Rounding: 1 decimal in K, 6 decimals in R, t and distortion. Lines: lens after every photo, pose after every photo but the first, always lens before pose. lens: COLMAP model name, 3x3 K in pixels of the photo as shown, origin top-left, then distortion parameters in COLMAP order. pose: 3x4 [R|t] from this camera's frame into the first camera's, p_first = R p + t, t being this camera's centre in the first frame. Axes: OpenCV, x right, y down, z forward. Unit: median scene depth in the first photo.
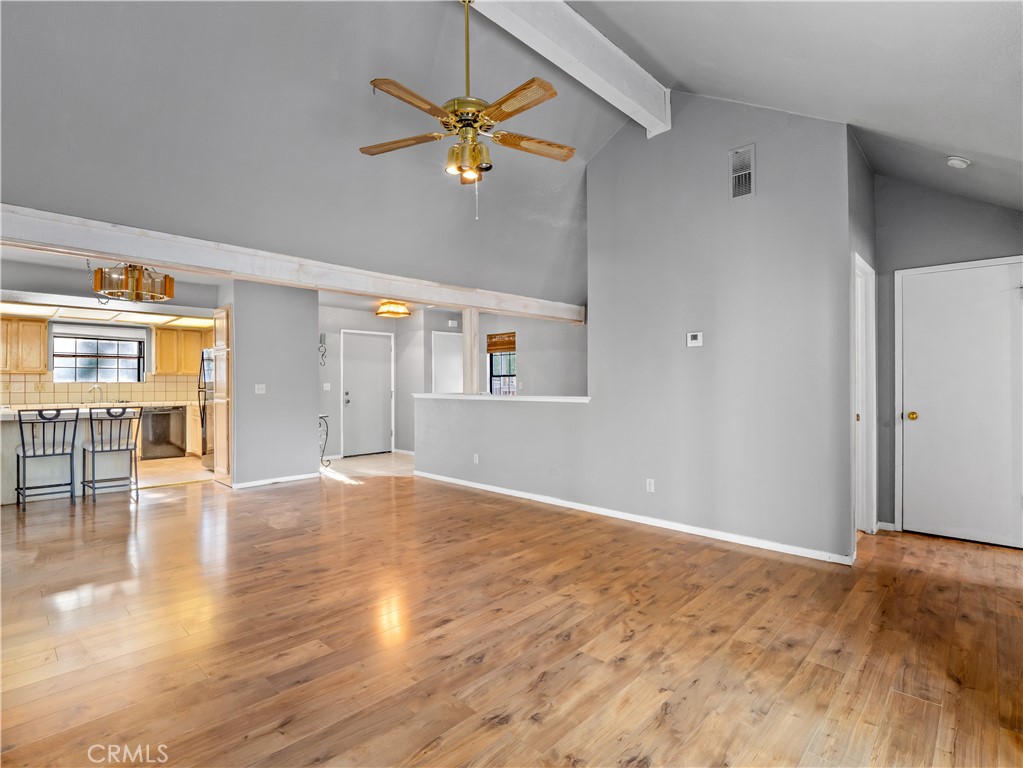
lens RADIAL K [[498.5, 0, 504.8], [0, 498.5, 378.7], [0, 0, 1]] dist [-0.014134, 0.000141]
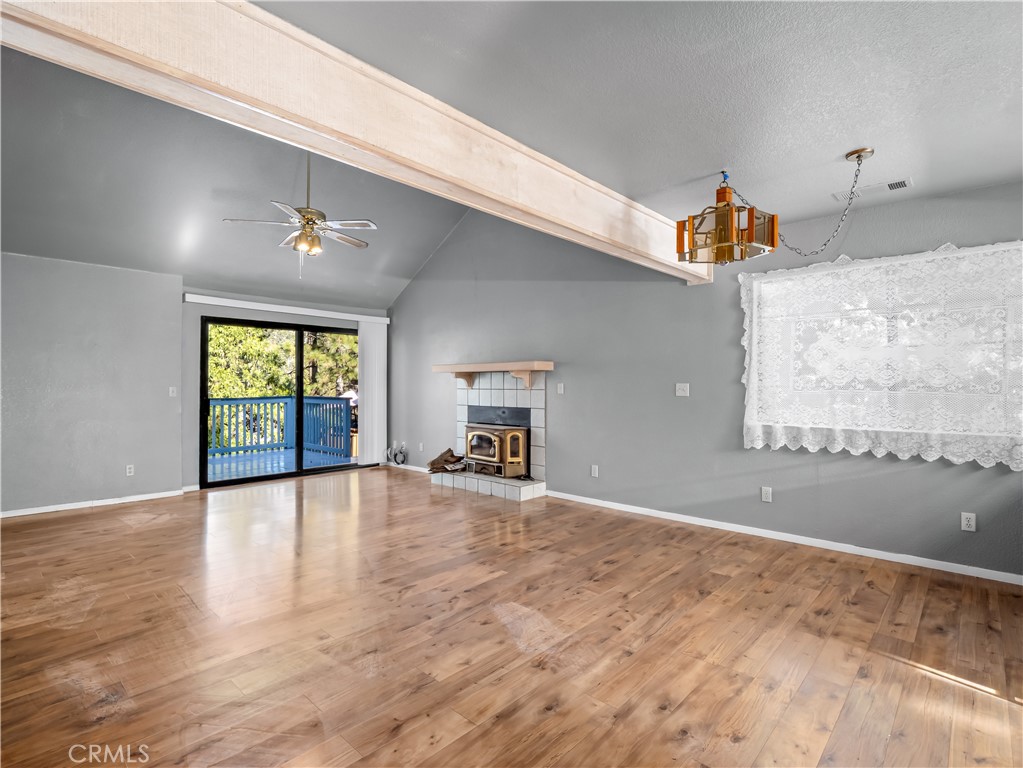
lens RADIAL K [[522.3, 0, 521.4], [0, 522.3, 385.3], [0, 0, 1]] dist [-0.006106, 0.000421]
pose [[-0.999385, 0.002402, -0.034979, -0.744002], [0.002695, 0.999962, -0.008313, 0.027248], [0.034958, -0.008402, -0.999353, 2.859603]]
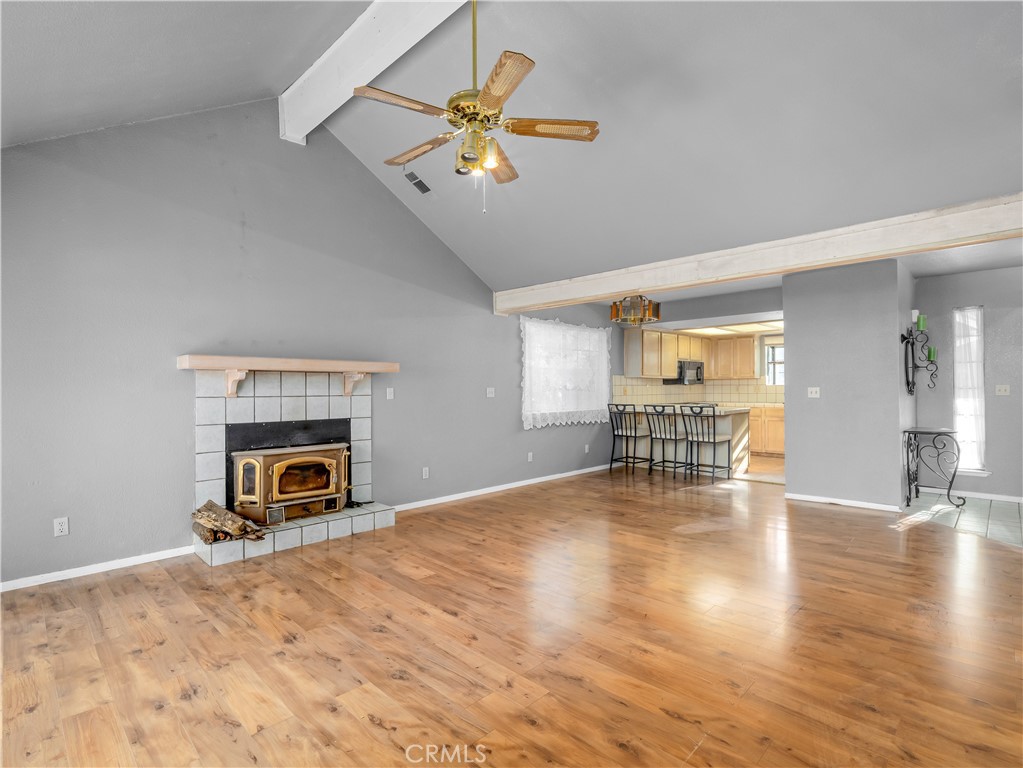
lens RADIAL K [[498.5, 0, 514.7], [0, 498.5, 390.3], [0, 0, 1]] dist [-0.014134, 0.000141]
pose [[0.010355, 0.005583, -0.999931, 0.941840], [0.015458, 0.999864, 0.005742, 0.007266], [0.999827, -0.015516, 0.010268, 1.126711]]
